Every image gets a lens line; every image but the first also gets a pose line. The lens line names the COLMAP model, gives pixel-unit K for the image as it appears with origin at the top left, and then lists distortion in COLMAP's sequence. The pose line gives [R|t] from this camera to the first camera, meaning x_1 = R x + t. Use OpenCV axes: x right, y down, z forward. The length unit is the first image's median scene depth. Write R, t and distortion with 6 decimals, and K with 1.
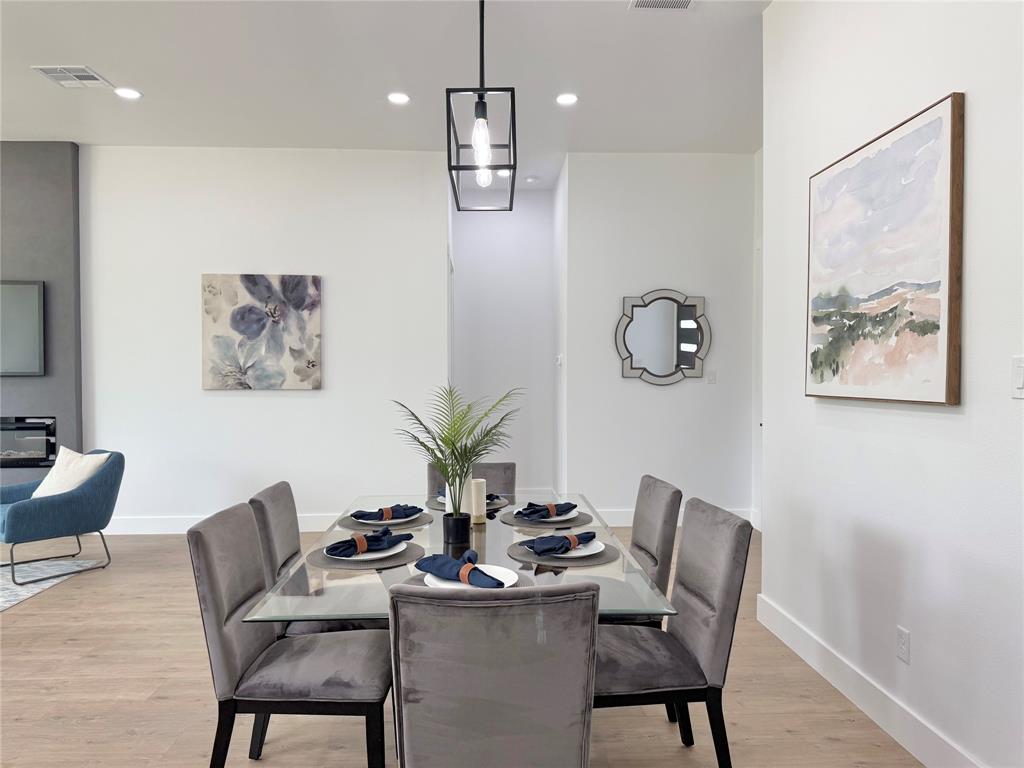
lens RADIAL K [[719.3, 0, 512.0], [0, 719.3, 384.0], [0, 0, 1]] dist [0.083401, -0.110337]
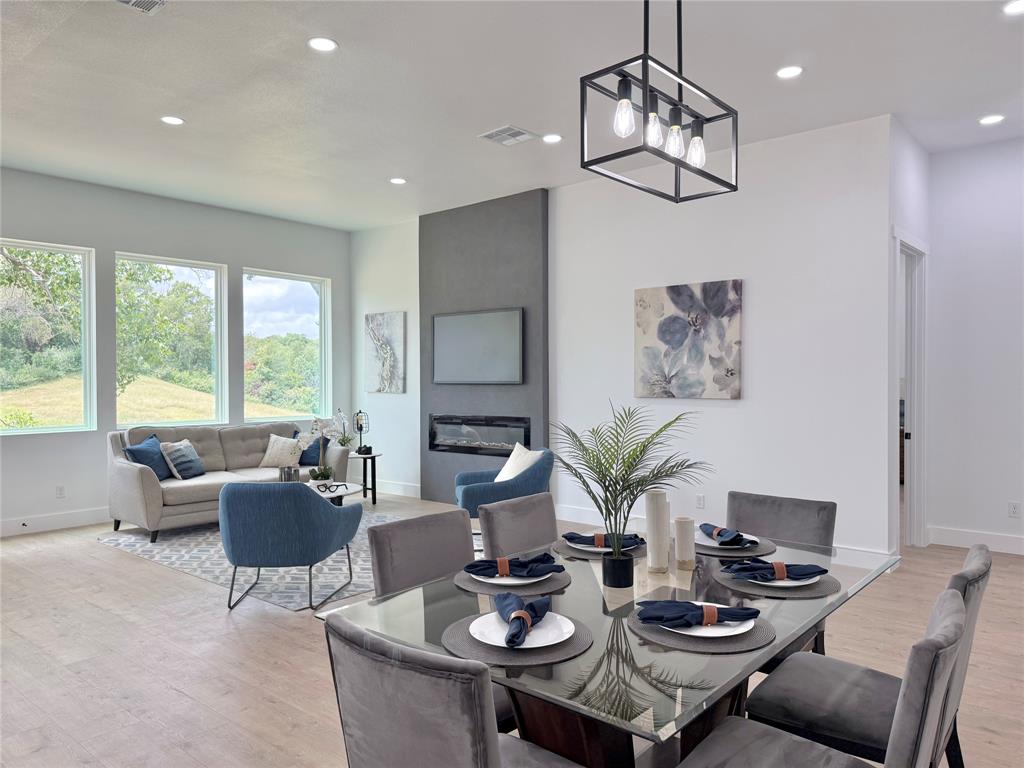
lens RADIAL K [[711.0, 0, 508.6], [0, 711.0, 394.0], [0, 0, 1]] dist [0.080997, 0.000880]
pose [[0.722566, 0.012761, -0.691185, 0.167736], [-0.005679, 0.999905, 0.012524, -0.009358], [0.691279, -0.005124, 0.722570, 0.110388]]
